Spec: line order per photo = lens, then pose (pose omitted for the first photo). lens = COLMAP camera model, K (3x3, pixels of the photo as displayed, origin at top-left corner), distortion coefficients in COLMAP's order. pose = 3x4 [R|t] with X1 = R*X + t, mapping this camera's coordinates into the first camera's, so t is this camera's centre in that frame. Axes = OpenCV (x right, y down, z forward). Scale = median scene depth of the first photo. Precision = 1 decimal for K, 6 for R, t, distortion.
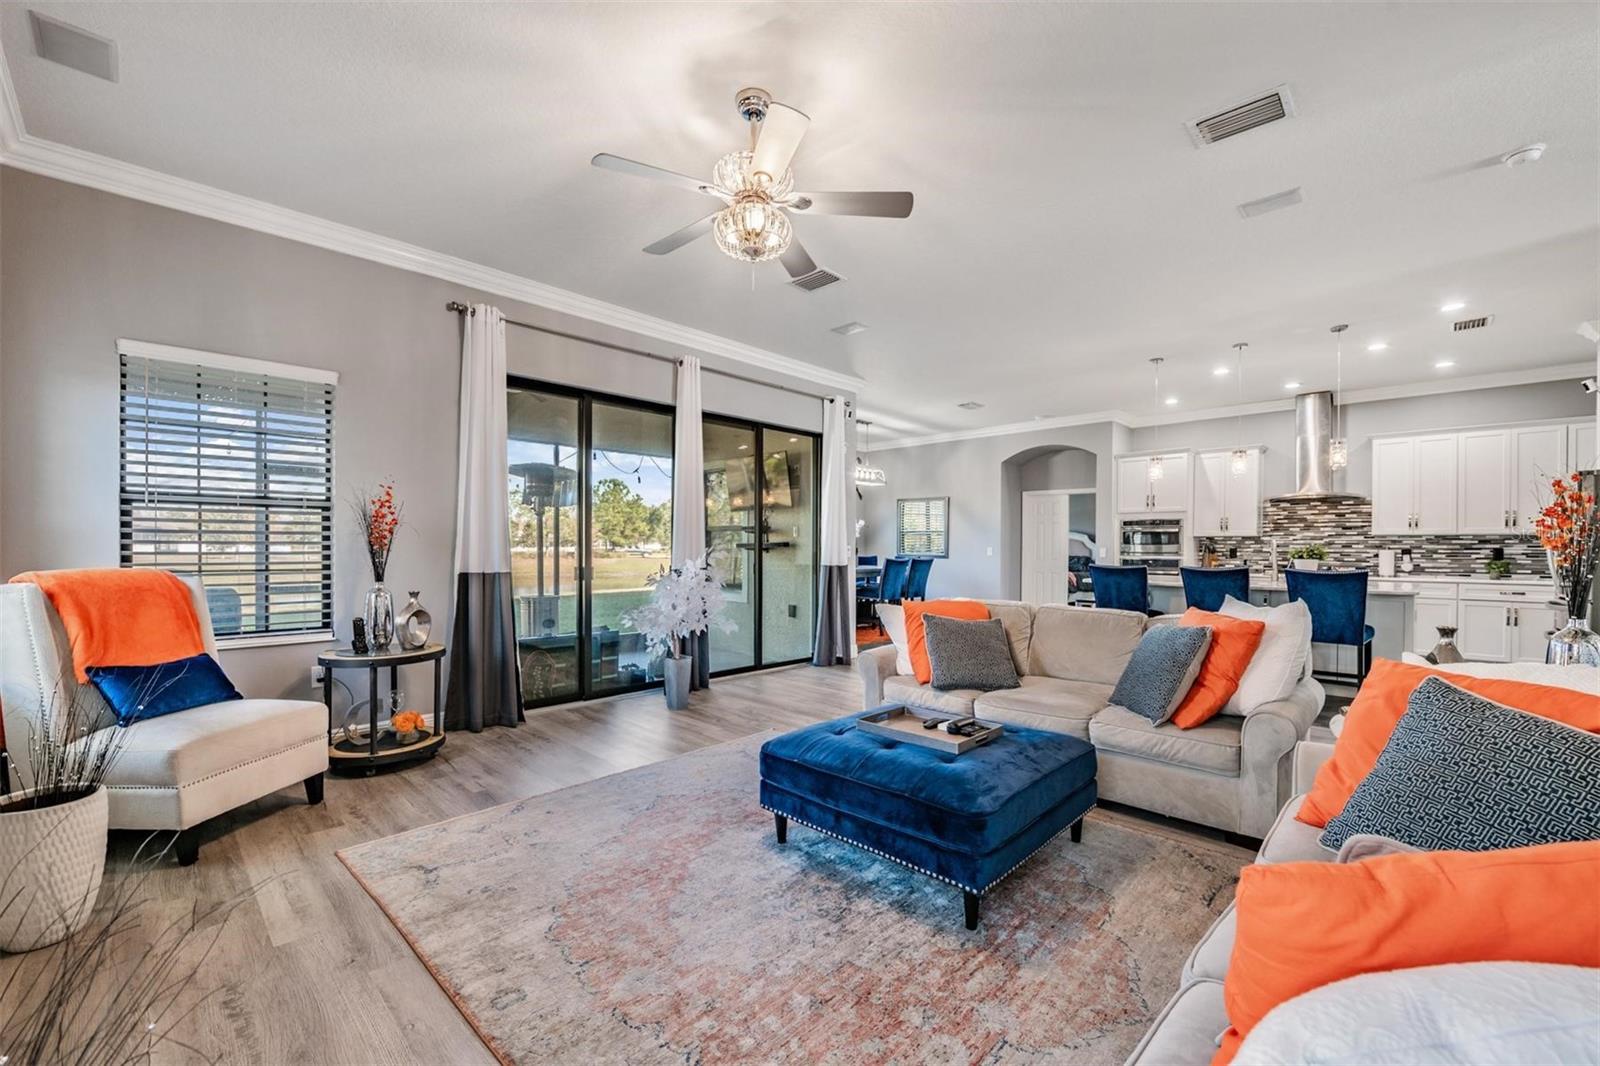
lens RADIAL K [[673.2, 0, 794.4], [0, 673.2, 556.8], [0, 0, 1]] dist [-0.000870, -0.000210]
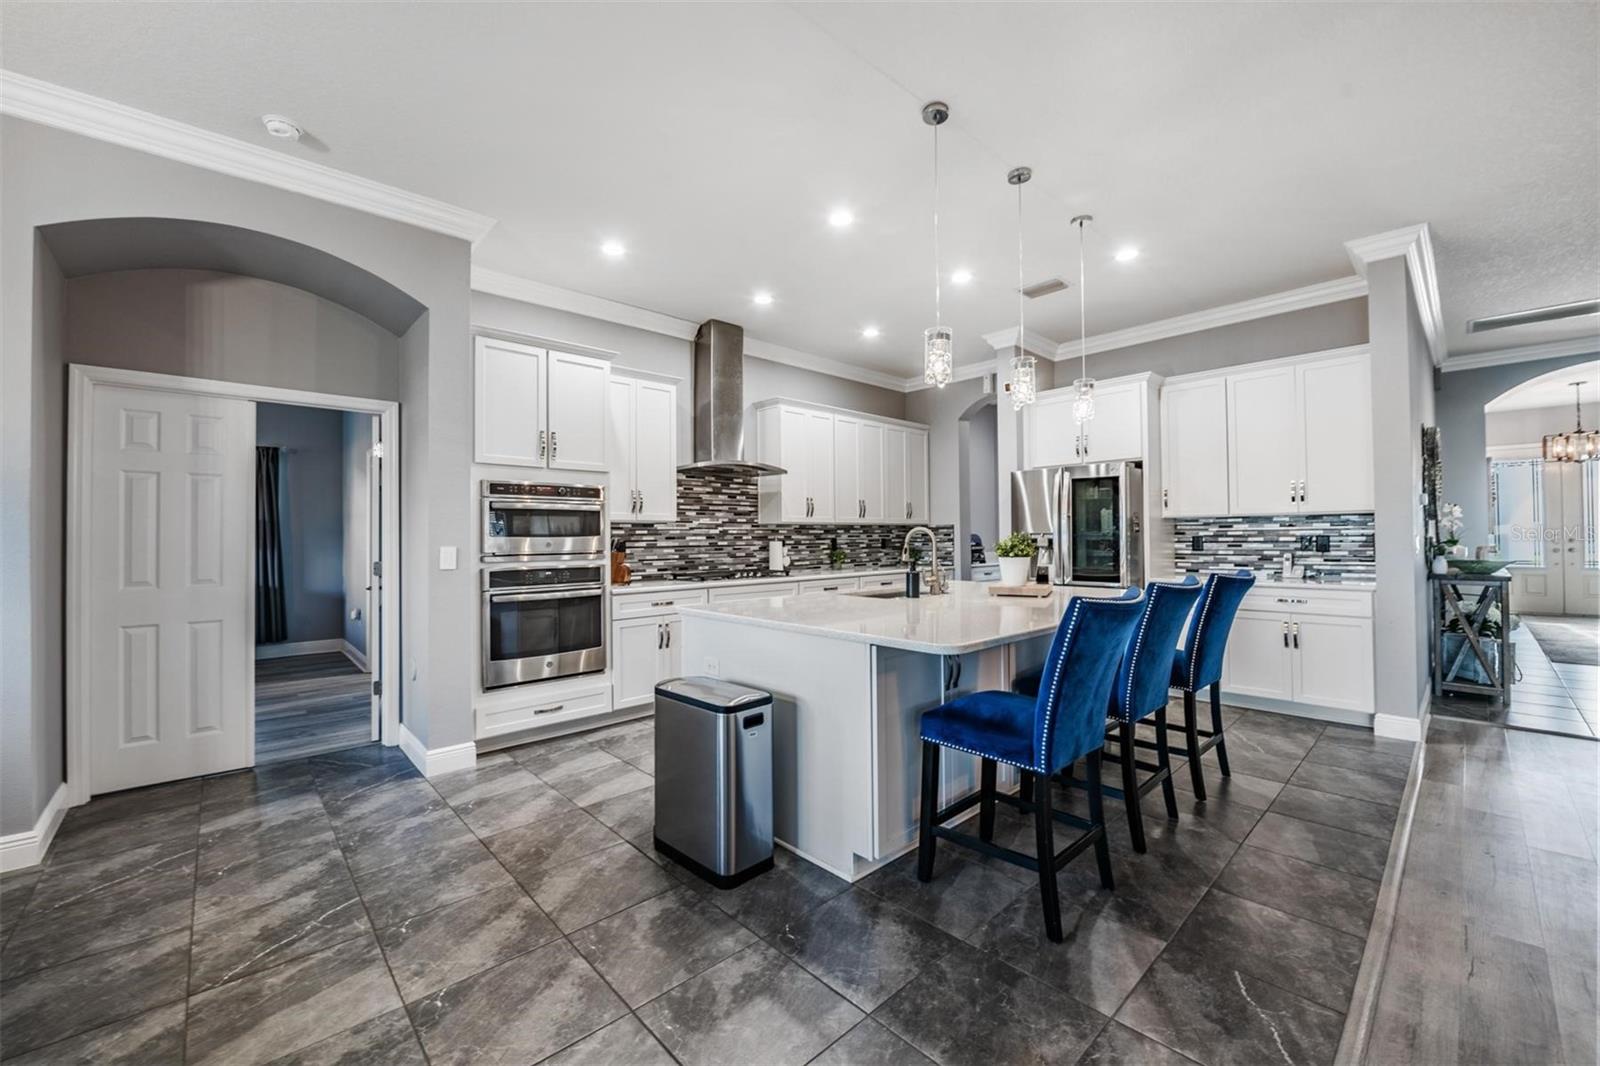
lens RADIAL K [[635.1, 0, 797.9], [0, 635.1, 538.9], [0, 0, 1]] dist [-0.016009, -0.000238]
pose [[0.045499, -0.006759, 0.998942, 0.104953], [0.025086, 0.999669, 0.005622, -0.016391], [-0.998649, 0.024804, 0.045653, 0.905827]]
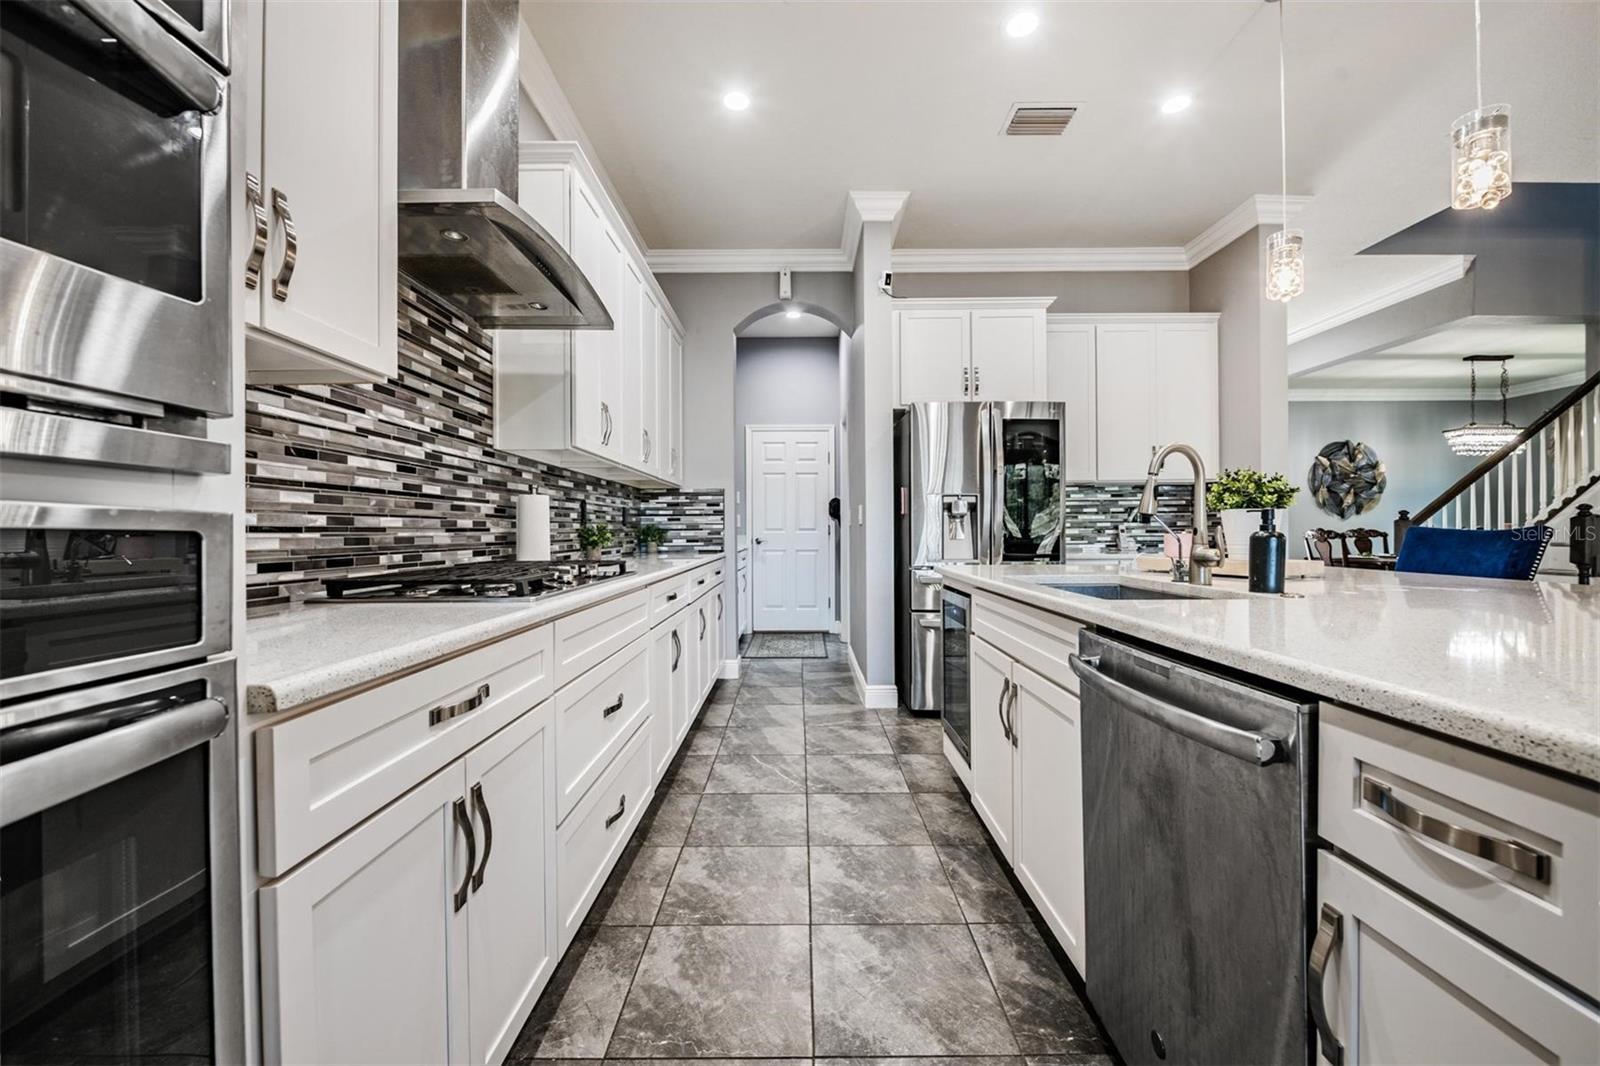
lens RADIAL K [[659.2, 0, 800.0], [0, 659.2, 533.0], [0, 0, 1]] dist [-0.002025, -0.000181]
pose [[-0.699364, 0.002359, 0.714762, 0.524012], [0.019250, 0.999694, 0.015536, 0.006426], [-0.714506, 0.024625, -0.699196, 1.100856]]
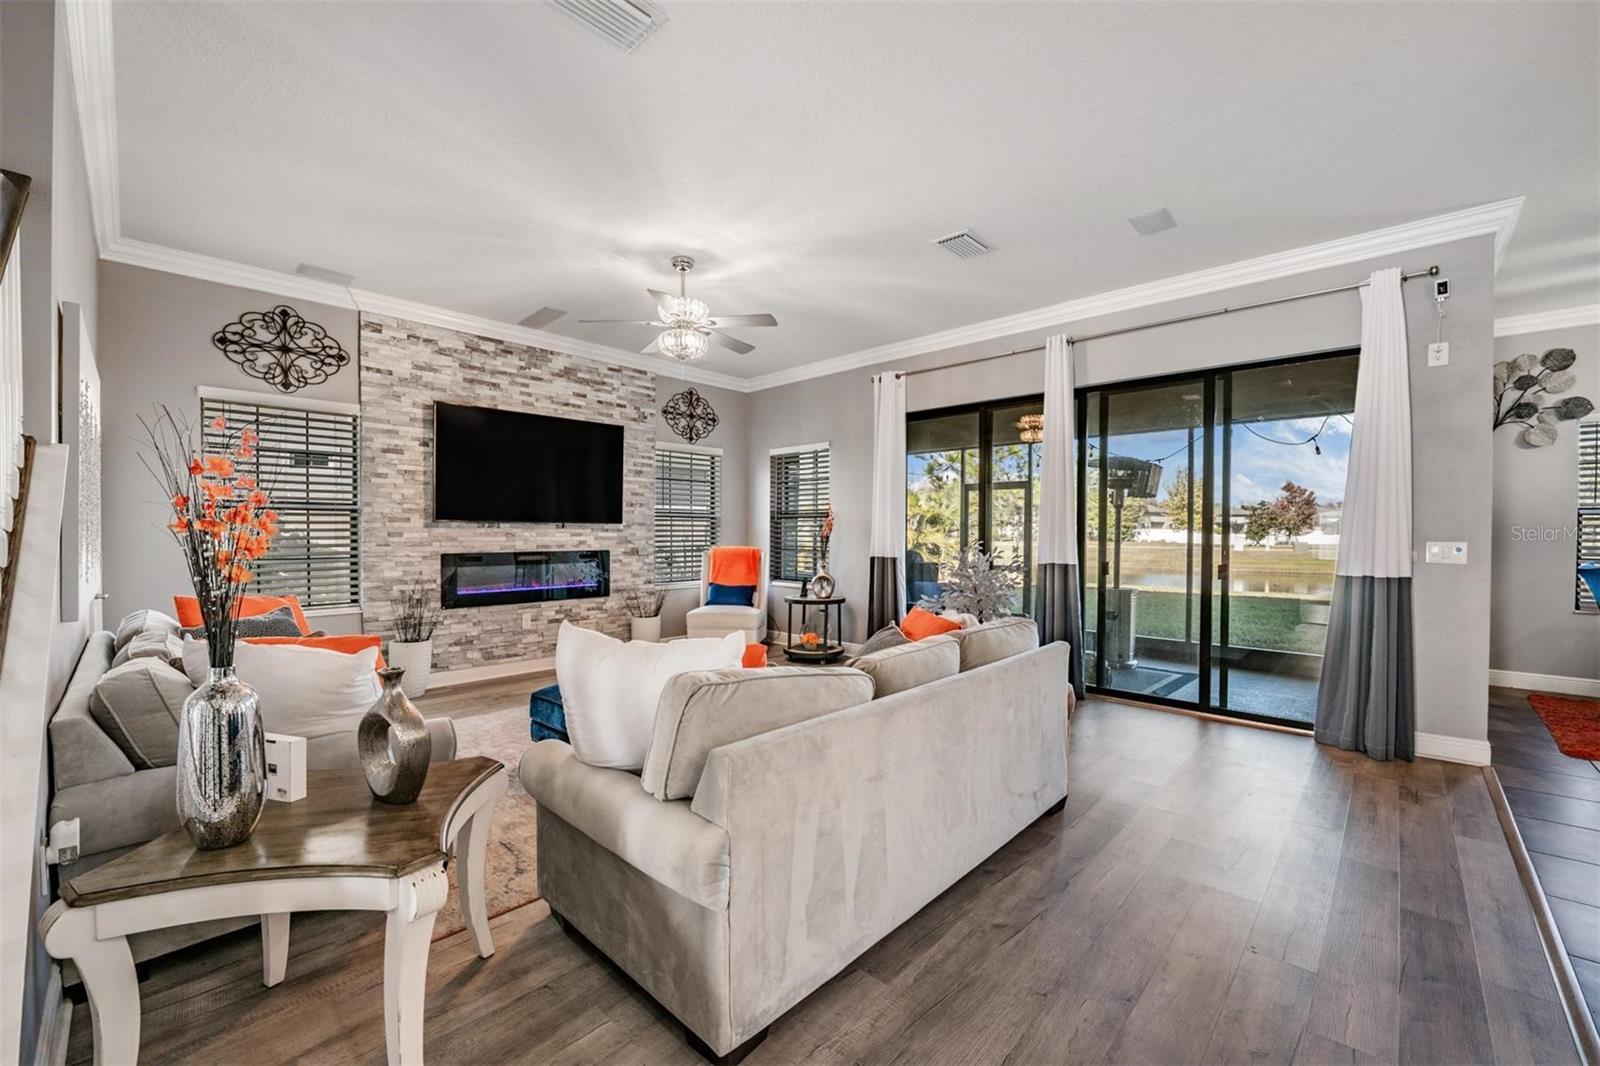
lens RADIAL K [[618.9, 0, 795.0], [0, 618.9, 542.4], [0, 0, 1]] dist [-0.019944, 0.000048]
pose [[-0.017271, 0.017577, -0.999696, 0.517664], [-0.019294, 0.999653, 0.017910, -0.012398], [0.999665, 0.019598, -0.016926, 0.473693]]
